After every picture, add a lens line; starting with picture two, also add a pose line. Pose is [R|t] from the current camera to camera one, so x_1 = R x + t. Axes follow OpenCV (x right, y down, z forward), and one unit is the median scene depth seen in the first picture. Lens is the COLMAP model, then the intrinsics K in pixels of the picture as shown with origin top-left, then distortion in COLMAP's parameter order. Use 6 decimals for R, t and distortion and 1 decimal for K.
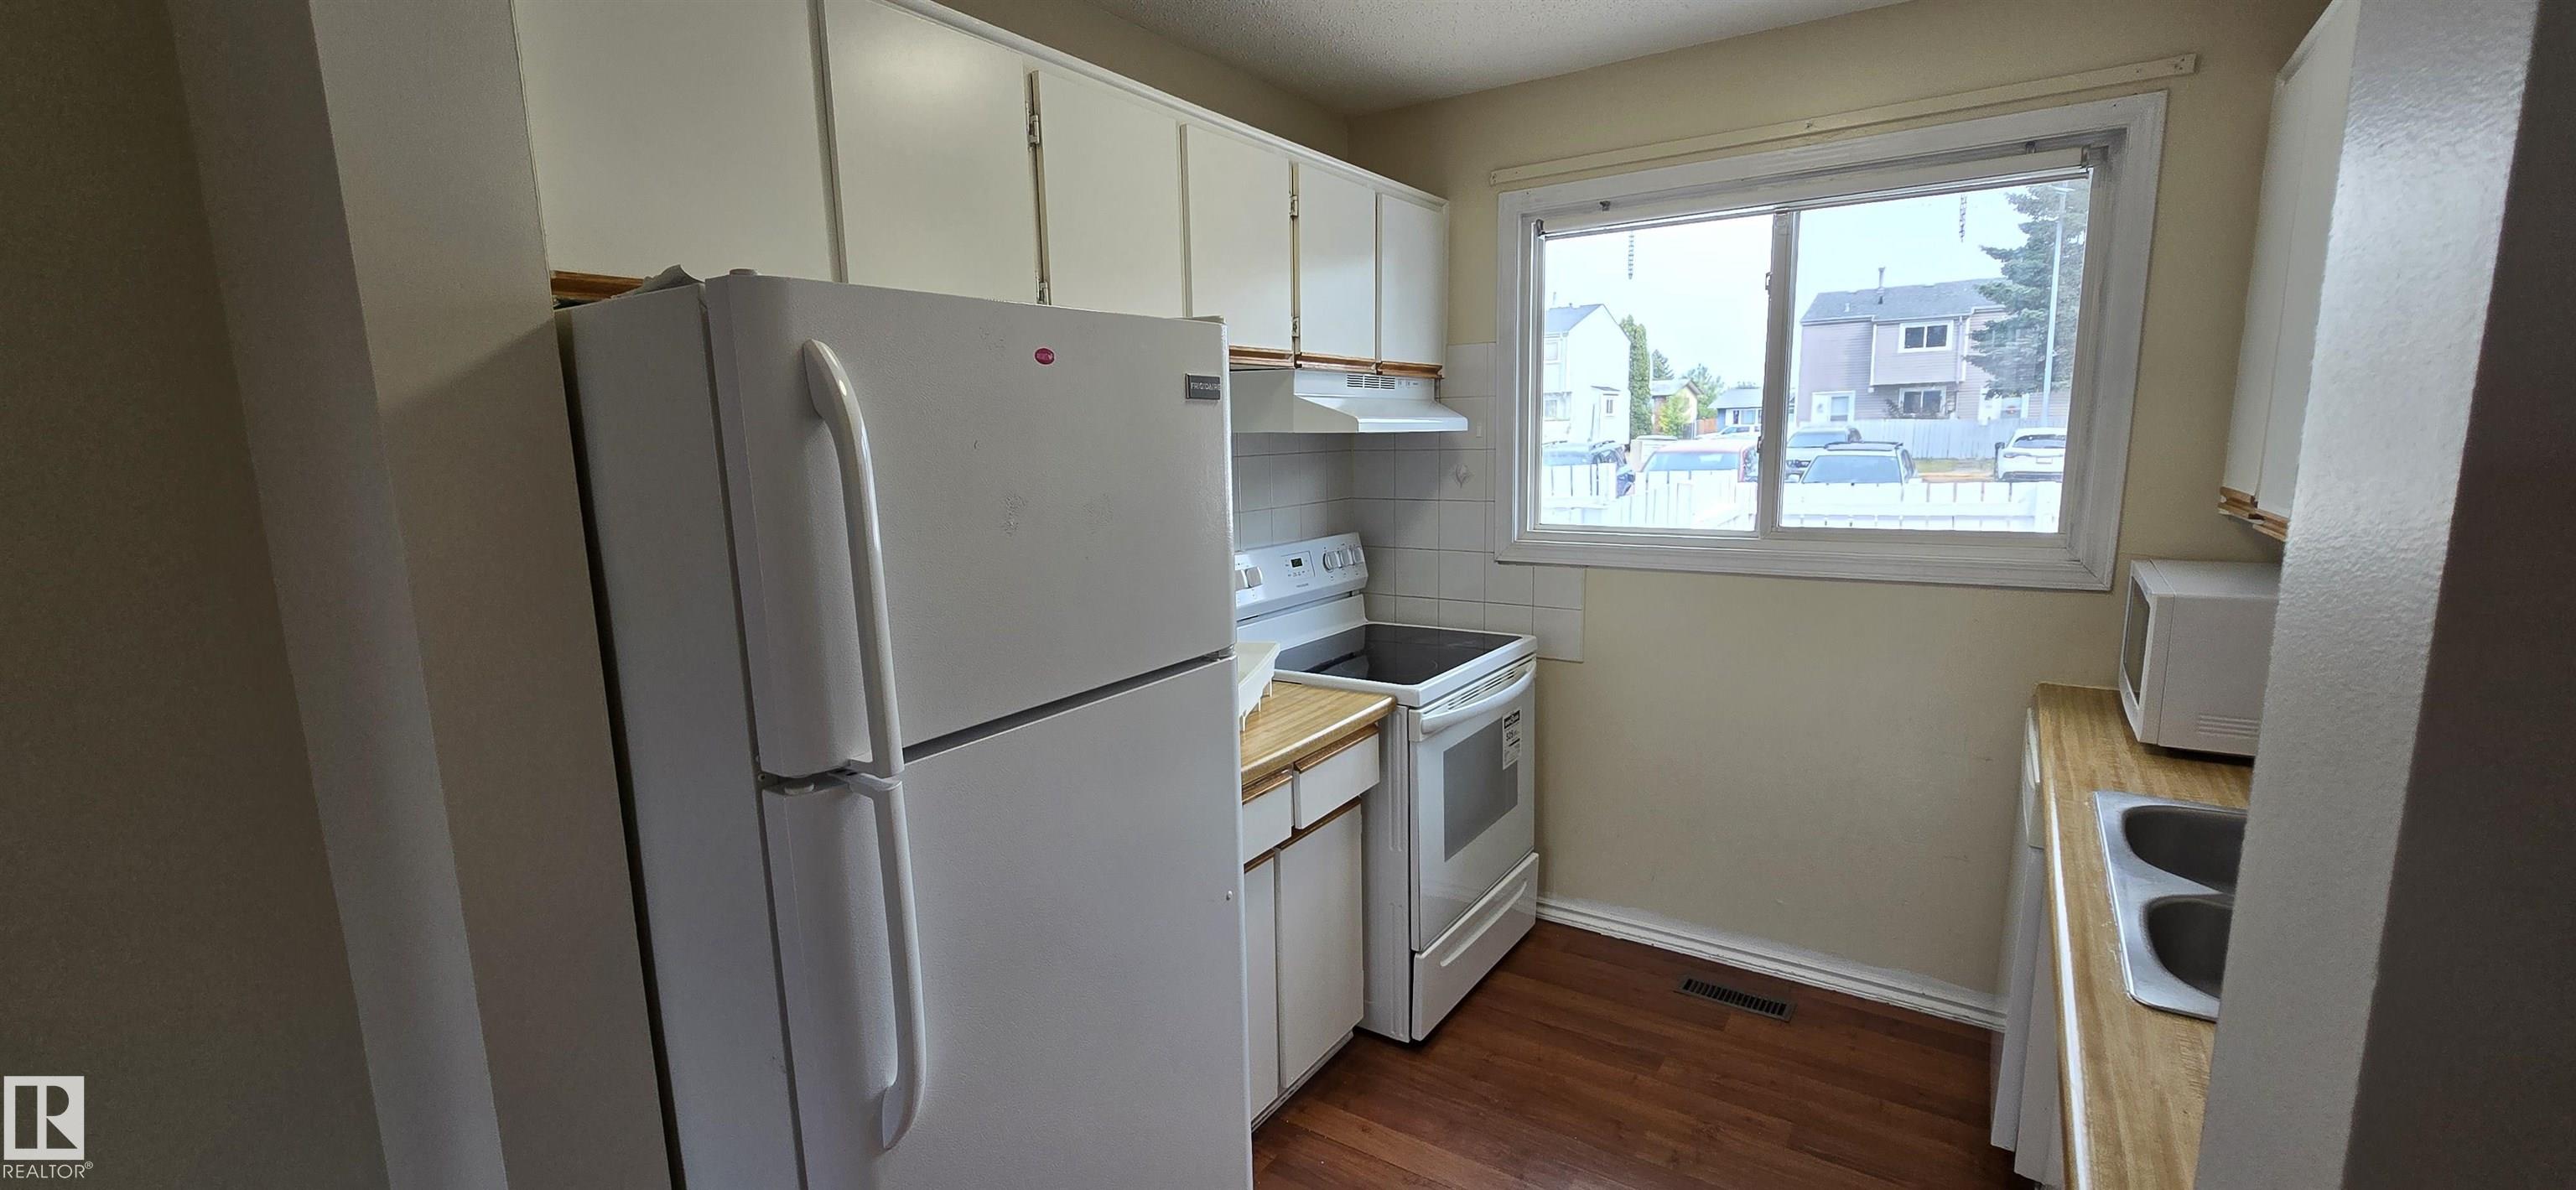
lens RADIAL K [[1055.4, 0, 1272.0], [0, 1055.4, 608.6], [0, 0, 1]] dist [-0.001974, -0.000180]
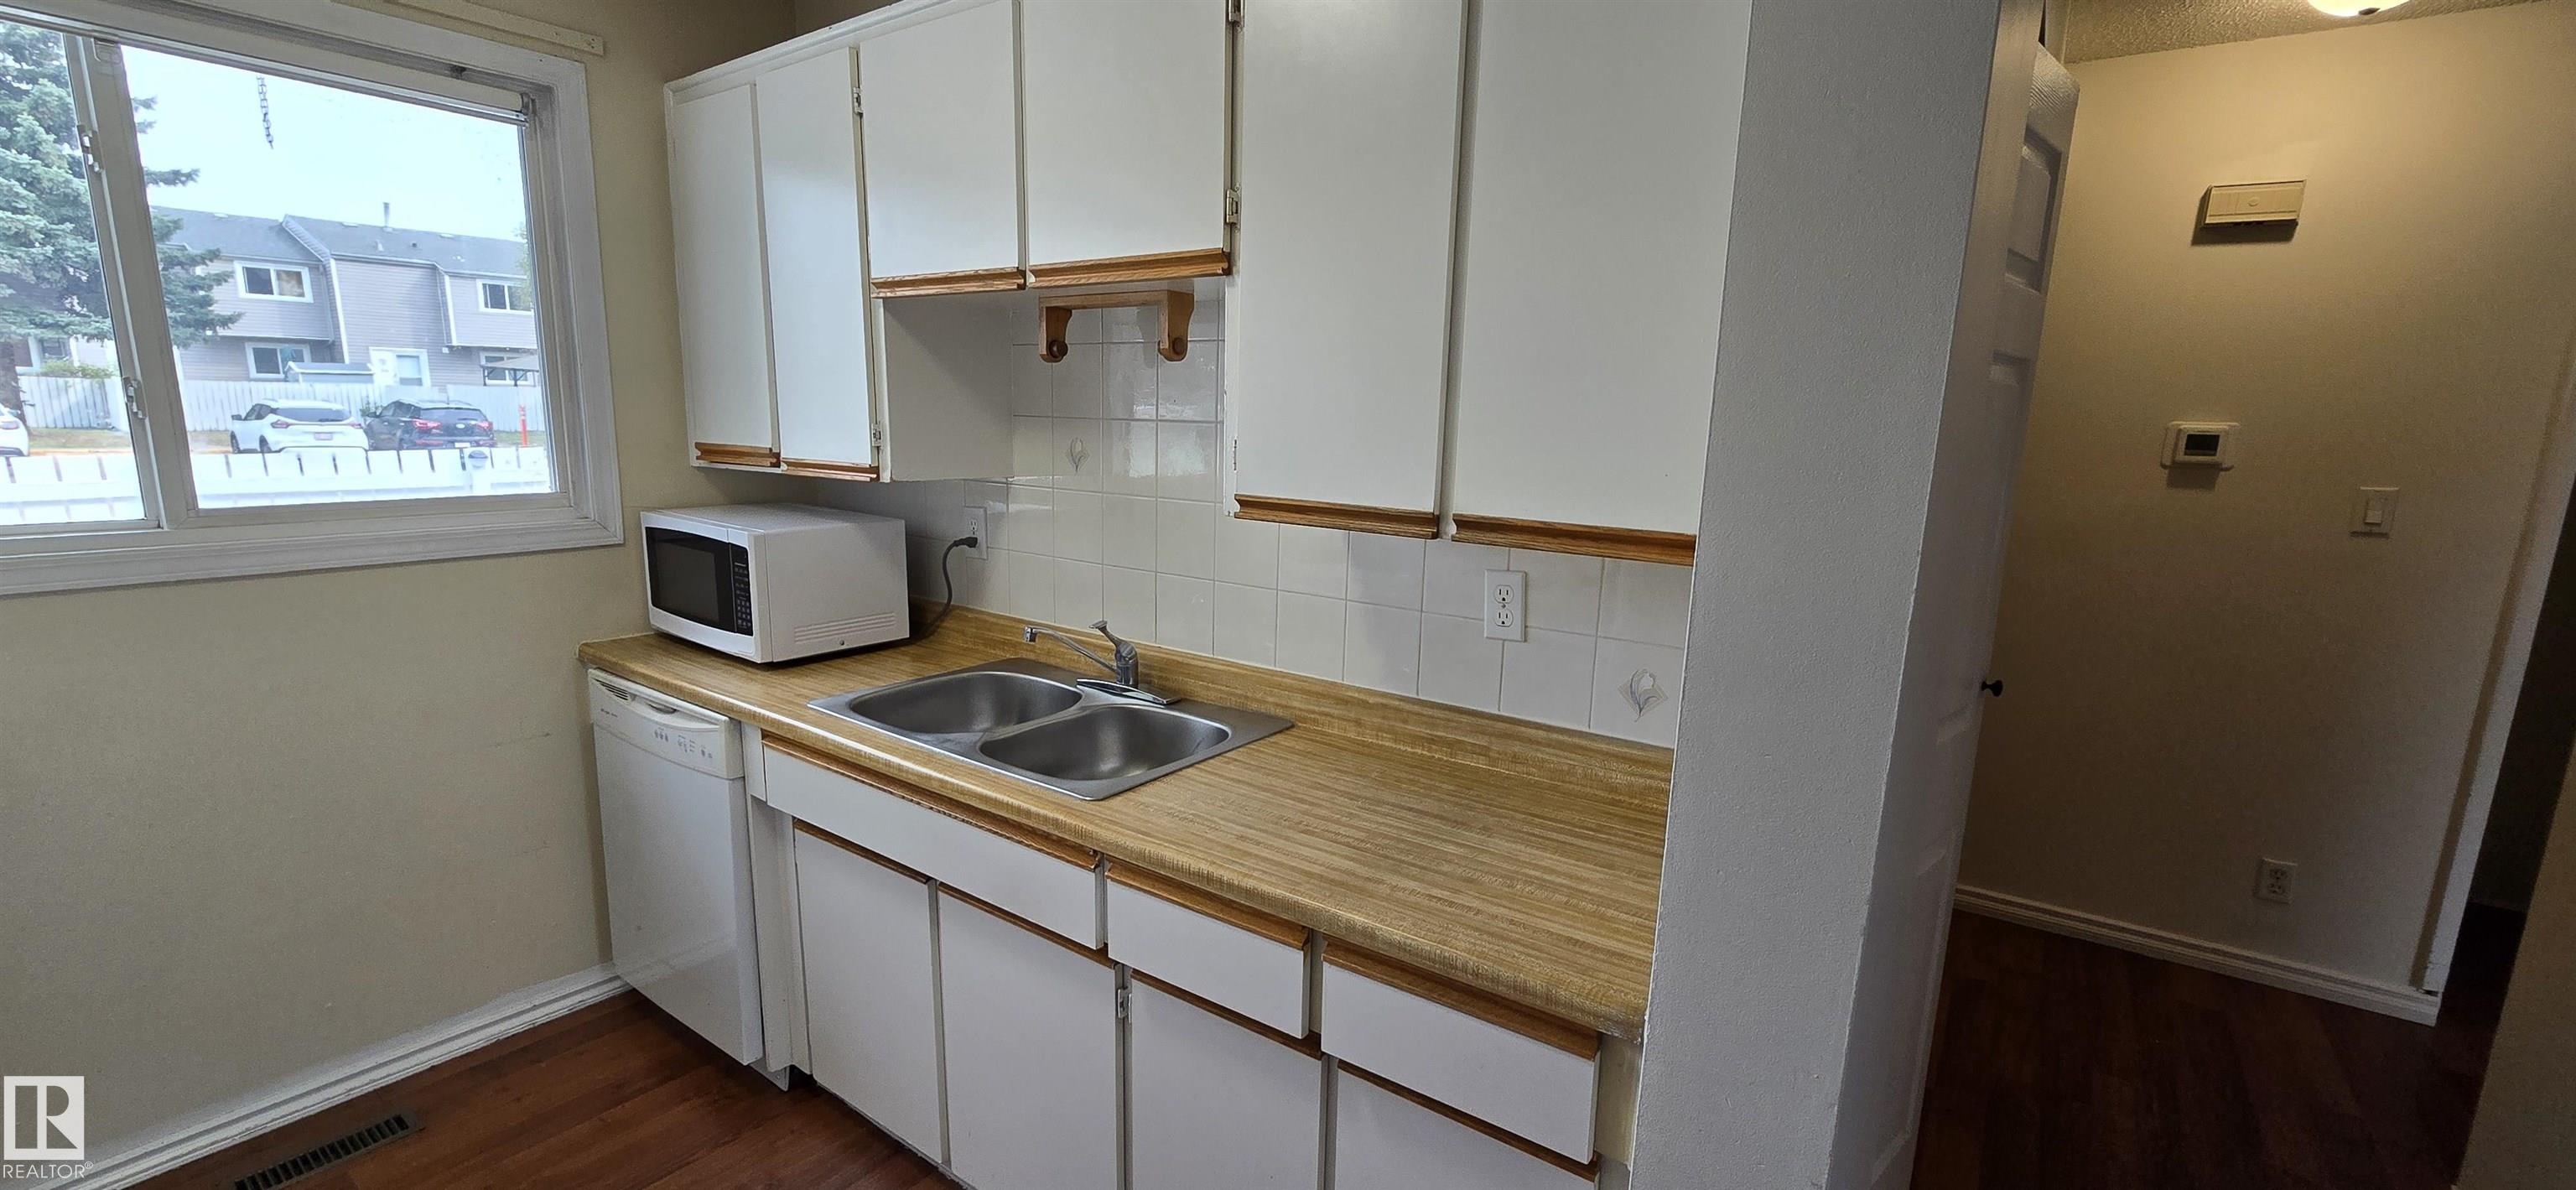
lens RADIAL K [[1055.4, 0, 1286.0], [0, 1055.4, 610.4], [0, 0, 1]] dist [-0.001974, -0.000180]
pose [[0.017093, -0.163712, 0.986360, -0.215335], [0.138023, 0.977446, 0.159840, -0.024944], [-0.990281, 0.133409, 0.039303, 0.275939]]
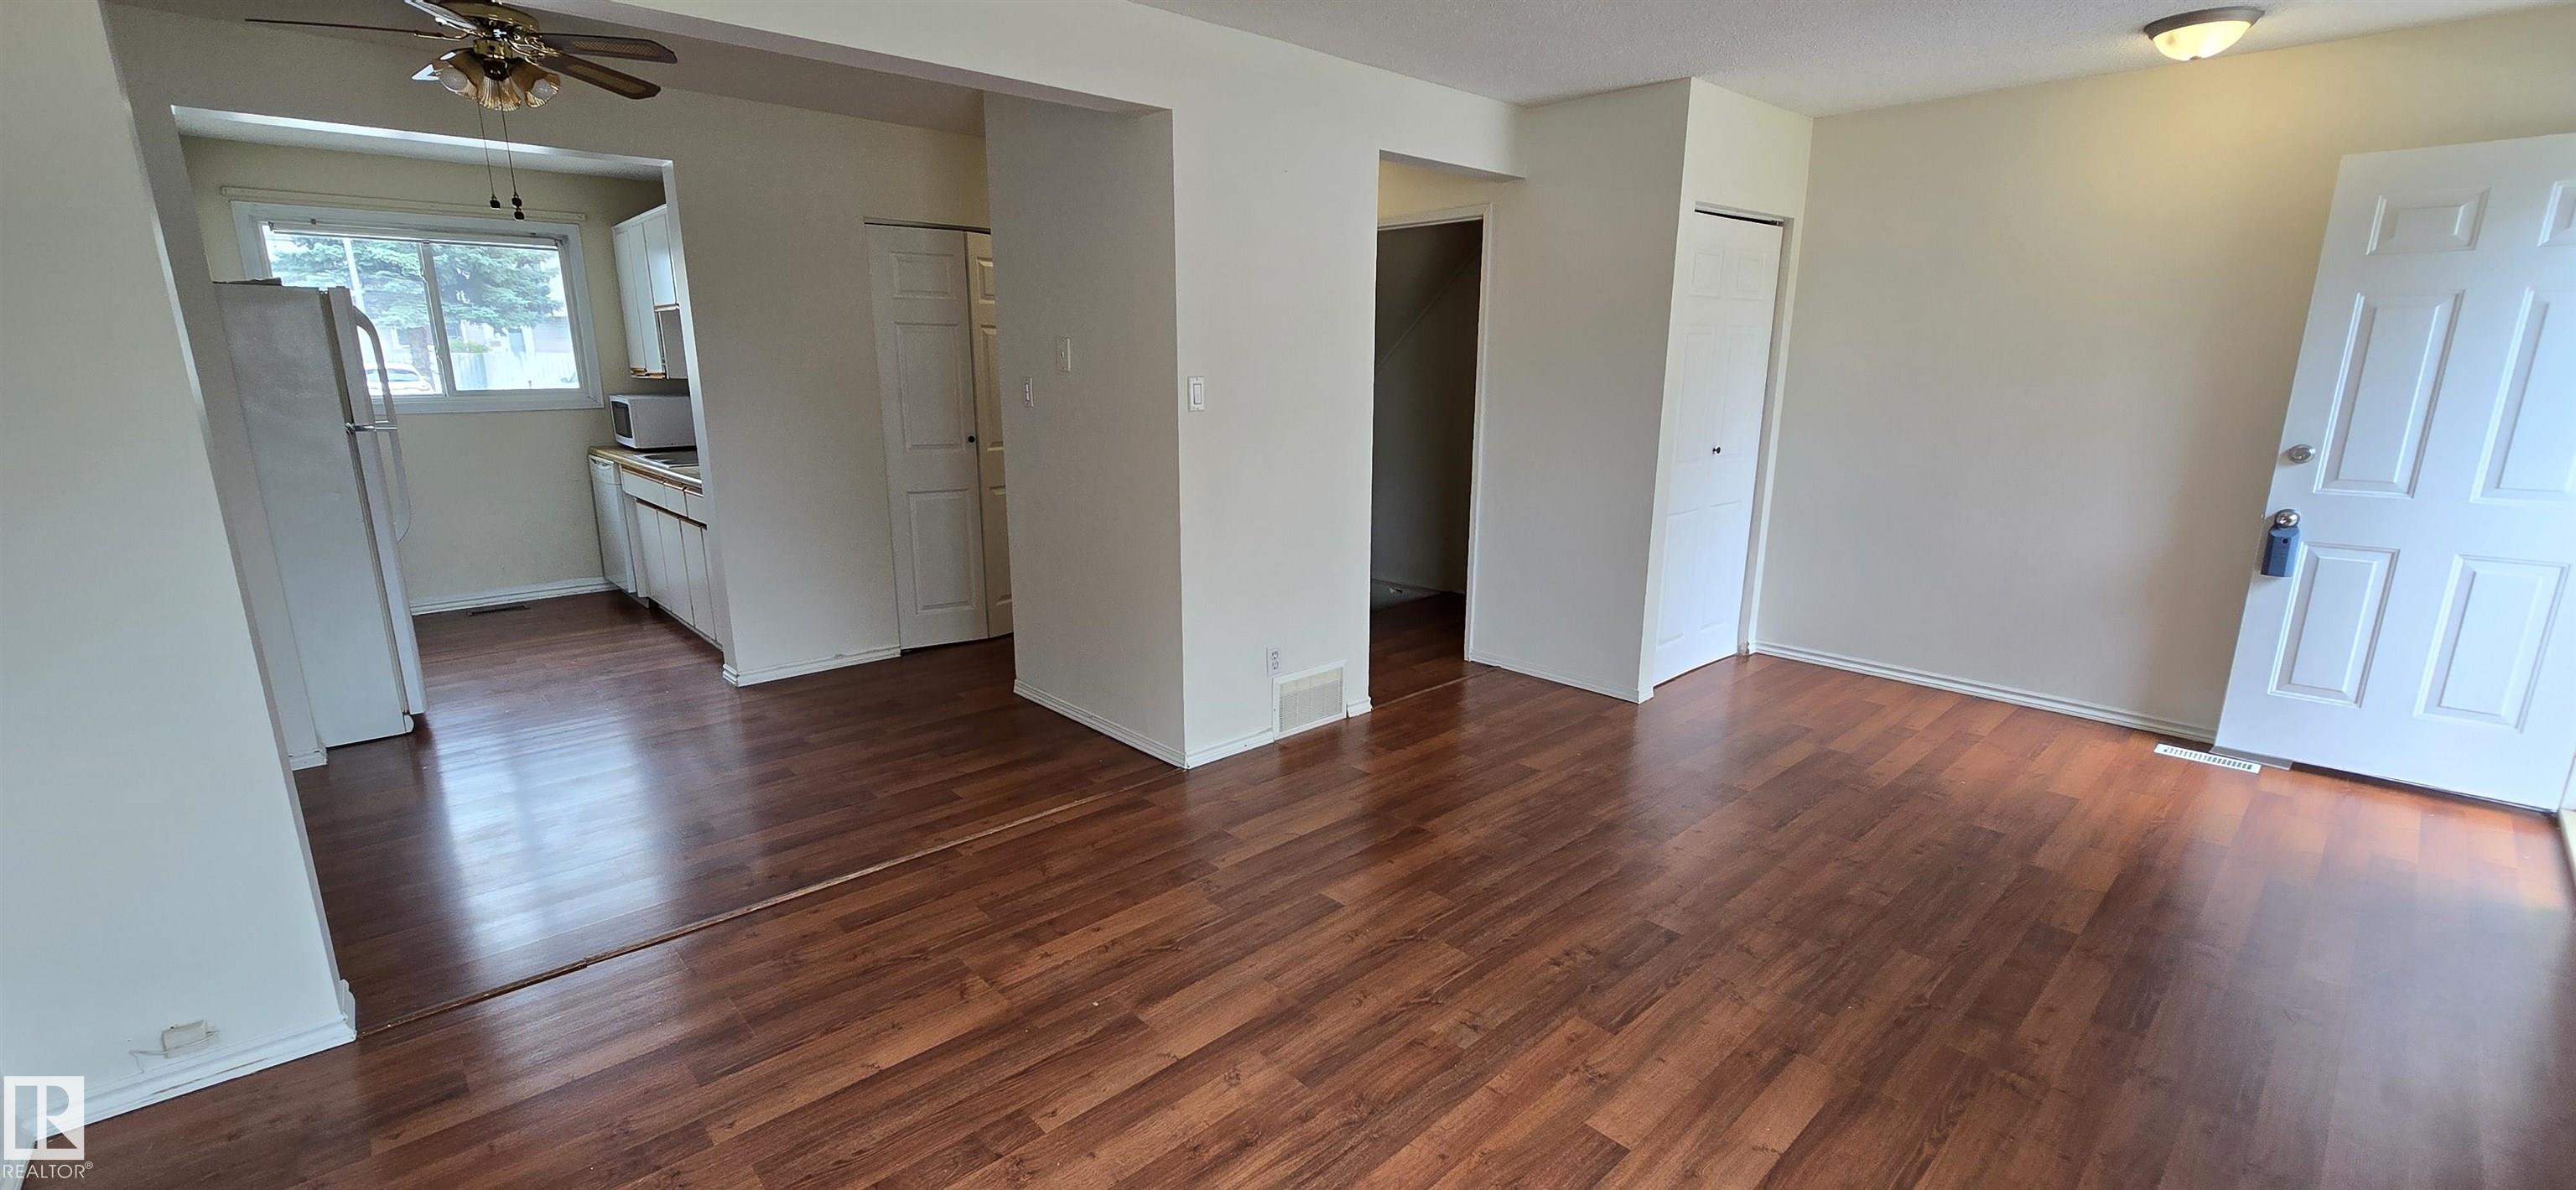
lens RADIAL K [[1055.4, 0, 1276.9], [0, 1055.4, 613.7], [0, 0, 1]] dist [-0.001974, -0.000180]
pose [[0.222076, -0.209952, 0.952157, -1.336475], [0.153522, 0.971890, 0.178496, 0.246313], [-0.962867, 0.106537, 0.248066, -1.131258]]
